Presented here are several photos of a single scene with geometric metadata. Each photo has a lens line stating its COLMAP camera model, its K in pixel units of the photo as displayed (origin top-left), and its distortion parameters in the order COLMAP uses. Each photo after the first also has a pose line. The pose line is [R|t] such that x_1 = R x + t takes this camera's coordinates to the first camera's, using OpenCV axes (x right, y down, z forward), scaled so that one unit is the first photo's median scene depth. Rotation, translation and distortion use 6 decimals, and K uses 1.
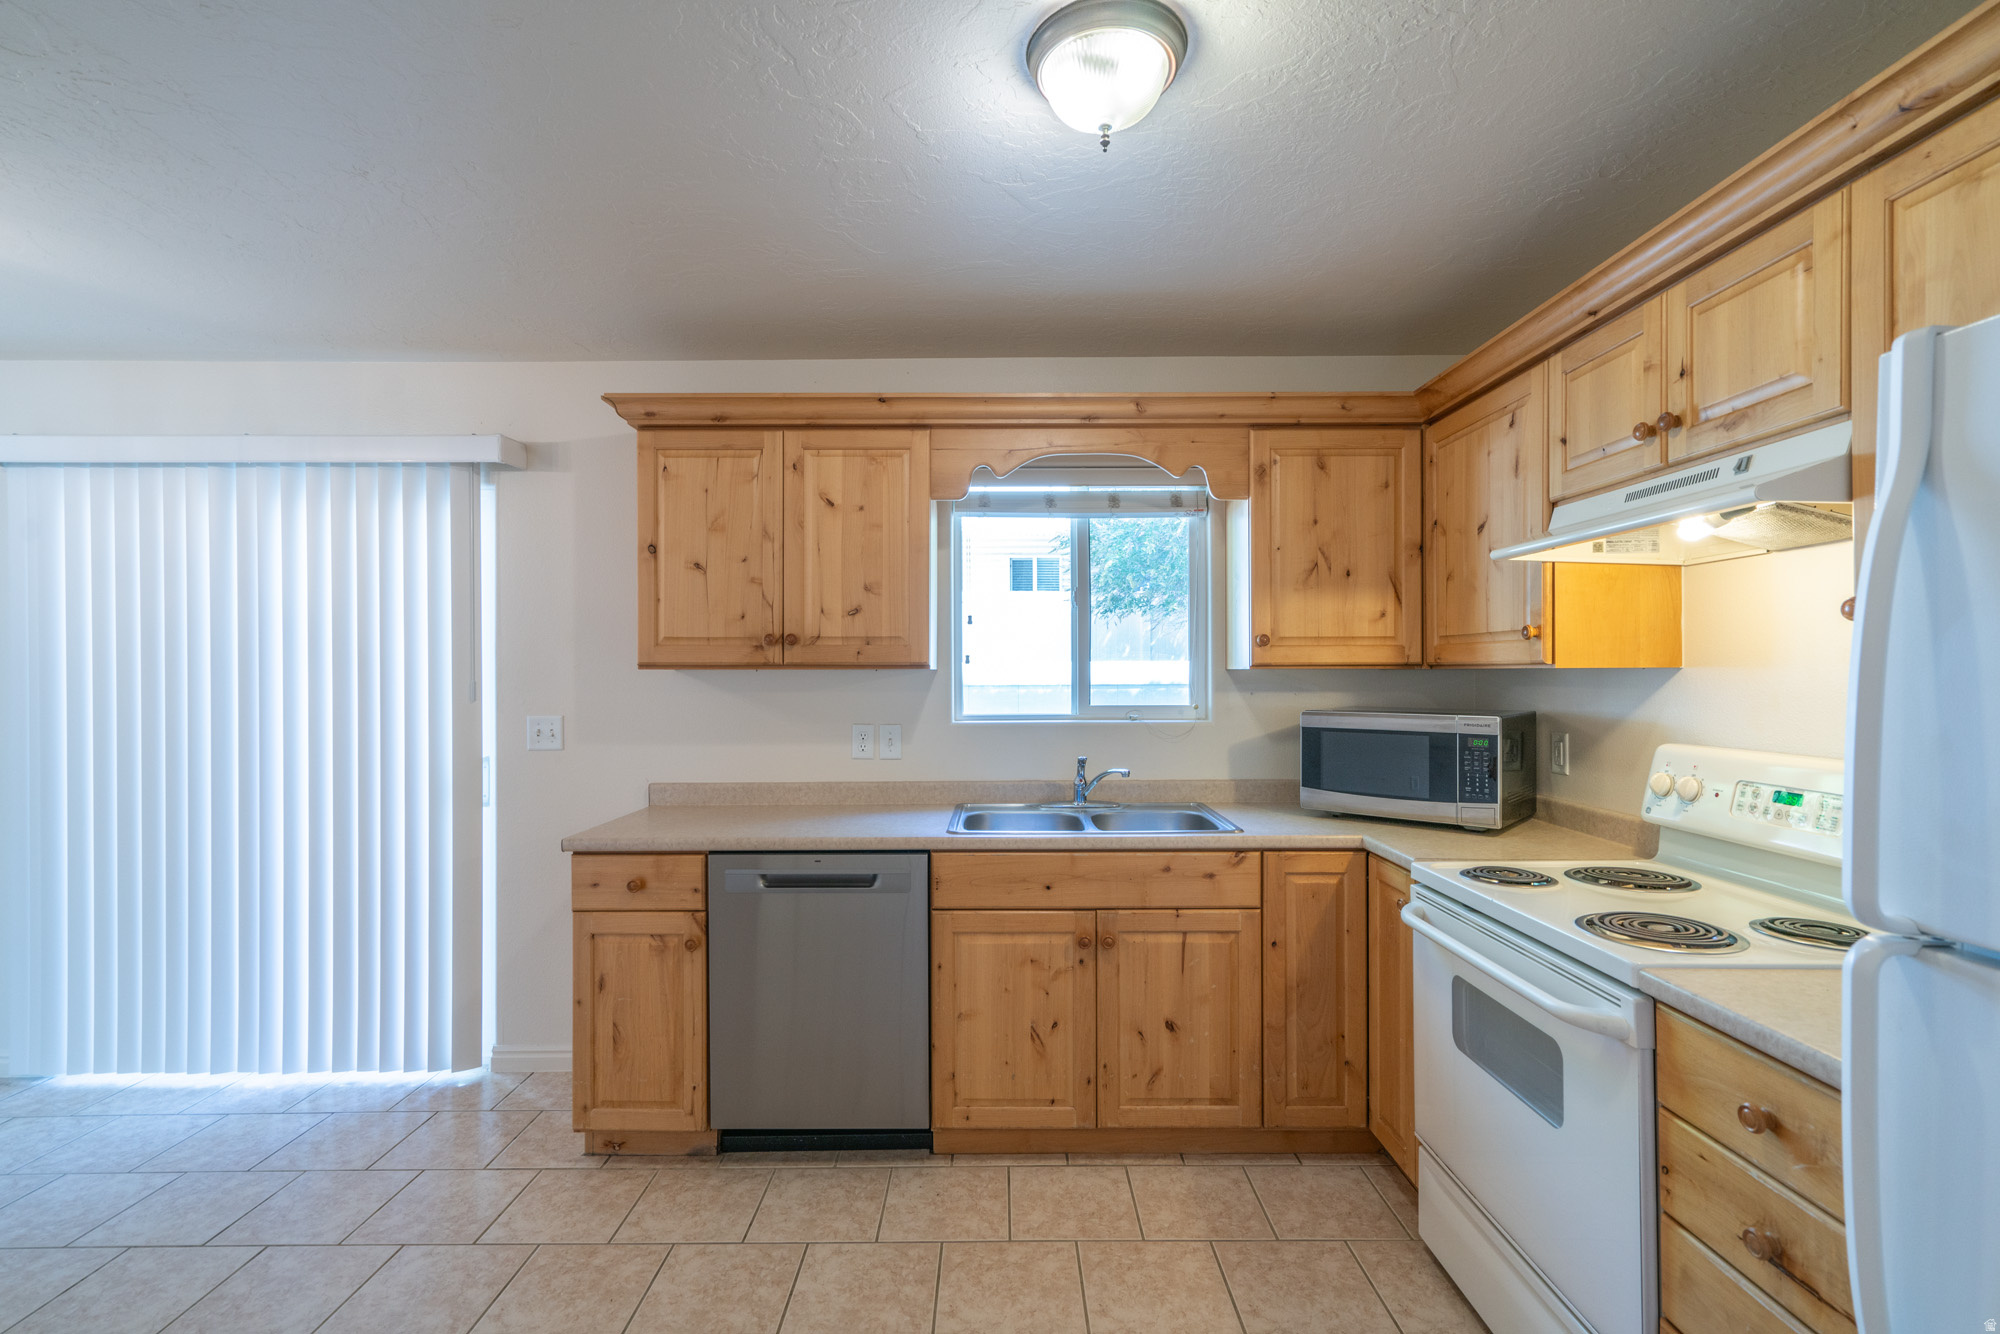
lens RADIAL K [[905.7, 0, 1004.3], [0, 905.7, 674.0], [0, 0, 1]] dist [0.013195, 0.001788]
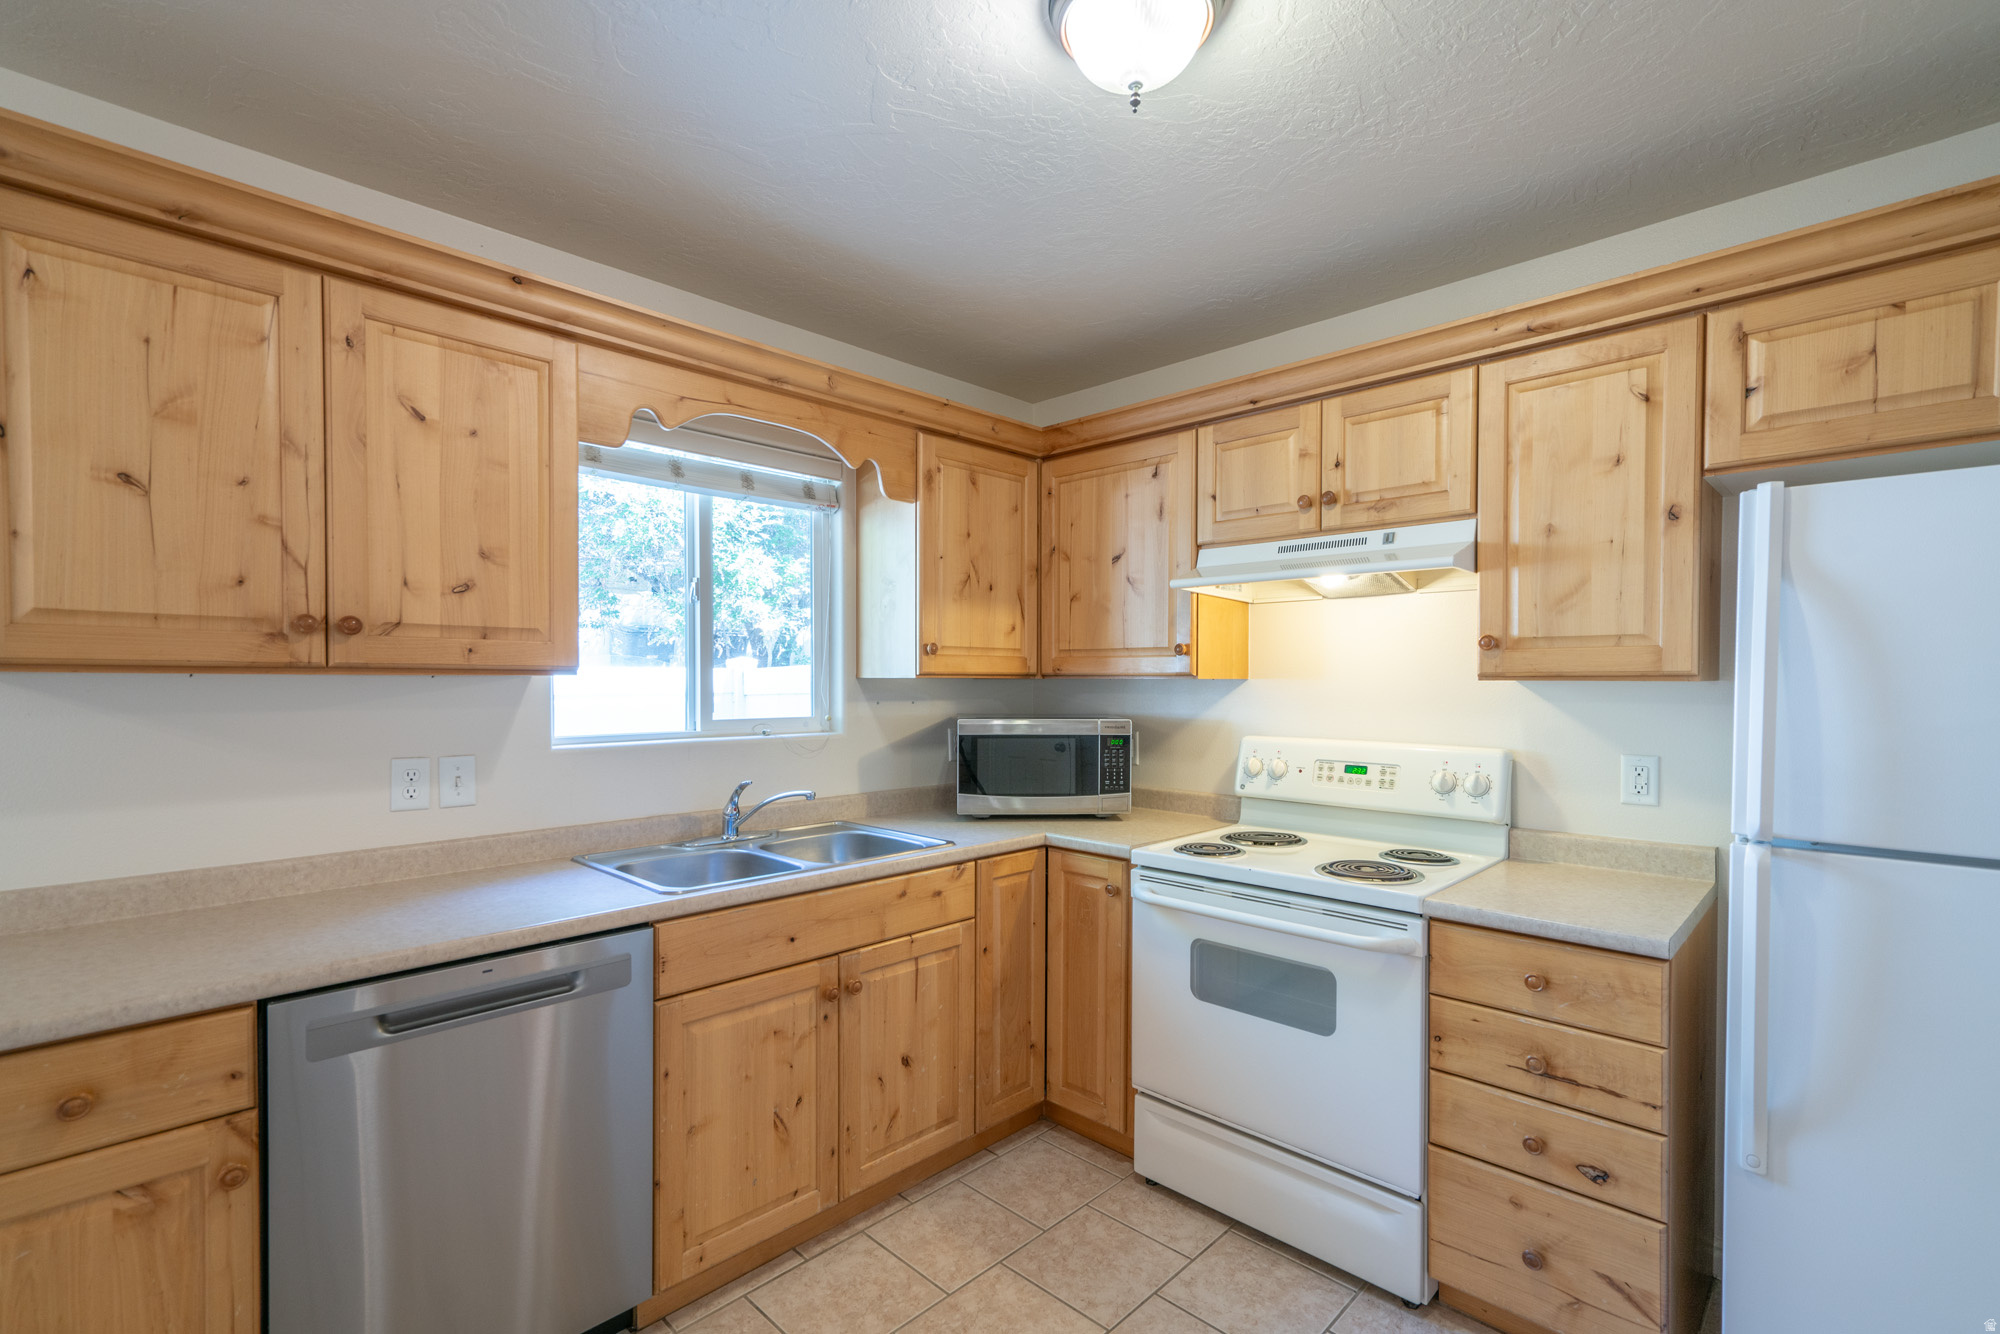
lens RADIAL K [[905.7, 0, 1003.1], [0, 905.7, 697.8], [0, 0, 1]] dist [0.013195, 0.001788]
pose [[0.700054, -0.010630, 0.714011, -0.407676], [-0.002774, 0.999841, 0.017605, -0.001729], [-0.714085, -0.014305, 0.699913, 0.281648]]
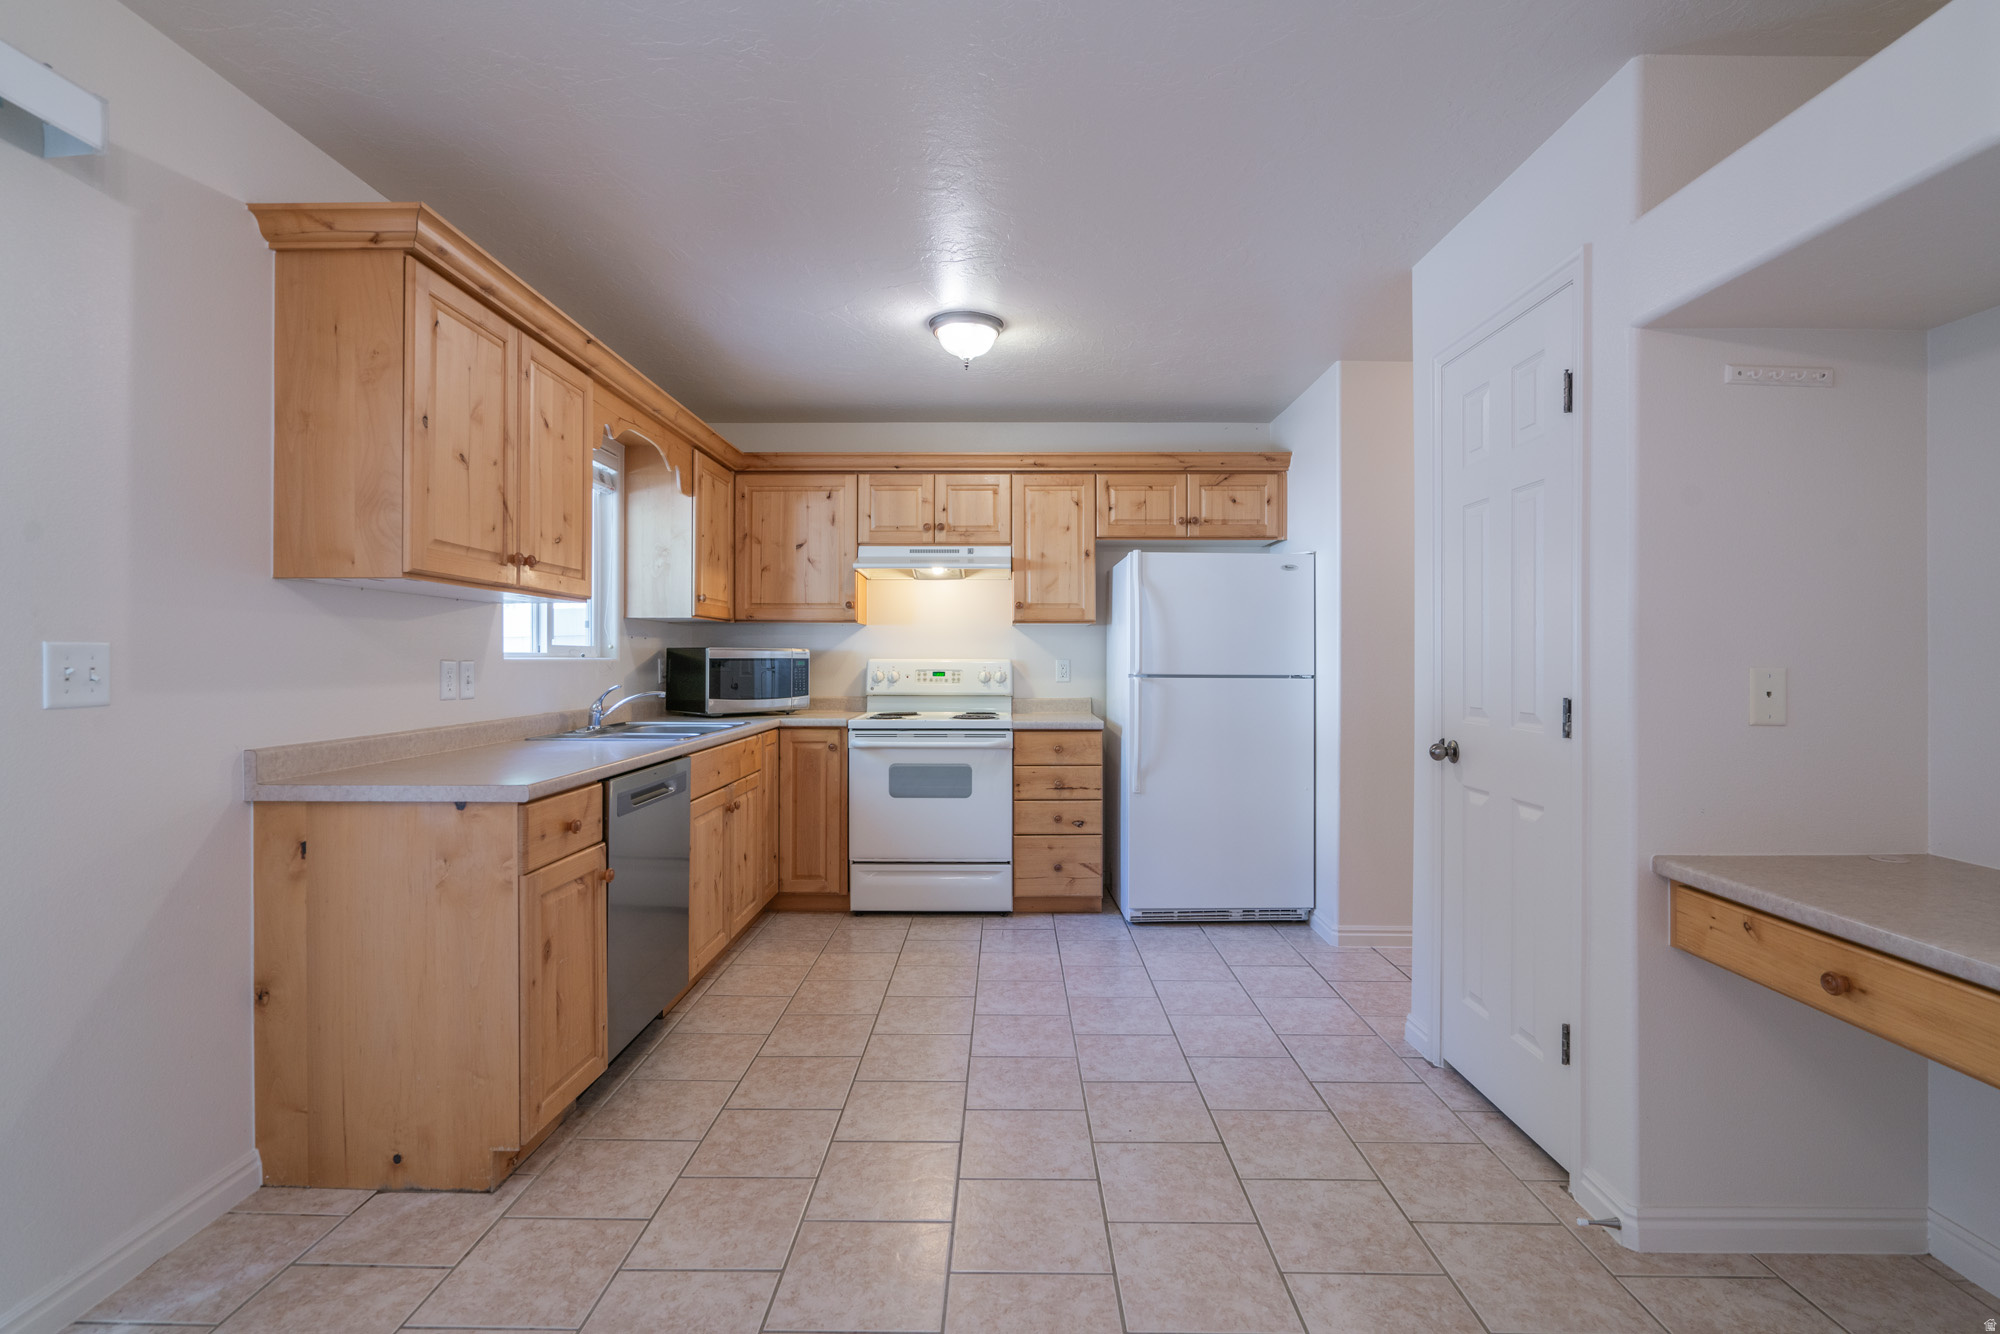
lens RADIAL K [[905.7, 0, 997.3], [0, 905.7, 659.0], [0, 0, 1]] dist [0.013195, 0.001788]
pose [[0.014683, 0.002559, 0.999889, -1.279902], [0.001470, 0.999996, -0.002581, 0.071363], [-0.999891, 0.001508, 0.014679, 0.568757]]
